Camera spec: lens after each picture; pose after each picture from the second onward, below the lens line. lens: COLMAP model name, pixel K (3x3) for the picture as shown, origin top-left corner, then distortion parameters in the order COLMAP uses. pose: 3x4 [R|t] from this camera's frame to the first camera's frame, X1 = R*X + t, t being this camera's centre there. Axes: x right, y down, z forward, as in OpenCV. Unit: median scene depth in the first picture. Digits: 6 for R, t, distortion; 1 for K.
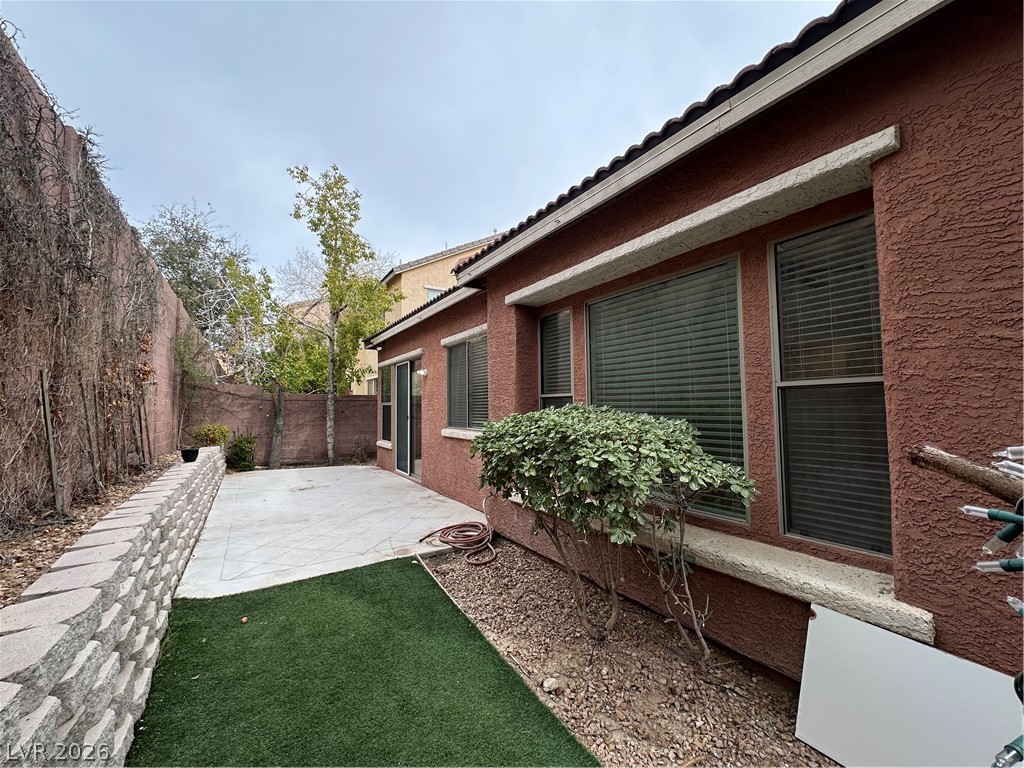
lens RADIAL K [[412.8, 0, 512.0], [0, 412.8, 384.0], [0, 0, 1]] dist [-0.000674, -0.000215]
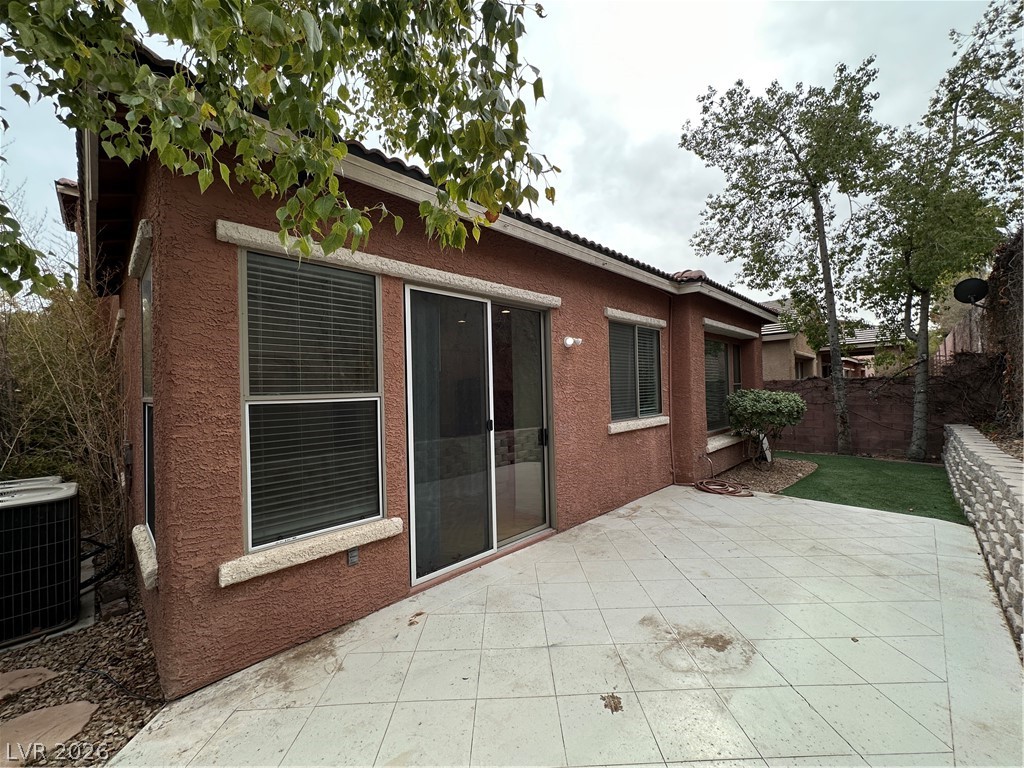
lens RADIAL K [[412.8, 0, 512.0], [0, 412.8, 384.0], [0, 0, 1]] dist [-0.000674, -0.000215]
pose [[-0.218991, 0.024385, 0.975422, -0.900959], [-0.030120, 0.999042, -0.031737, 0.064481], [-0.975262, -0.036330, -0.218047, 1.380759]]
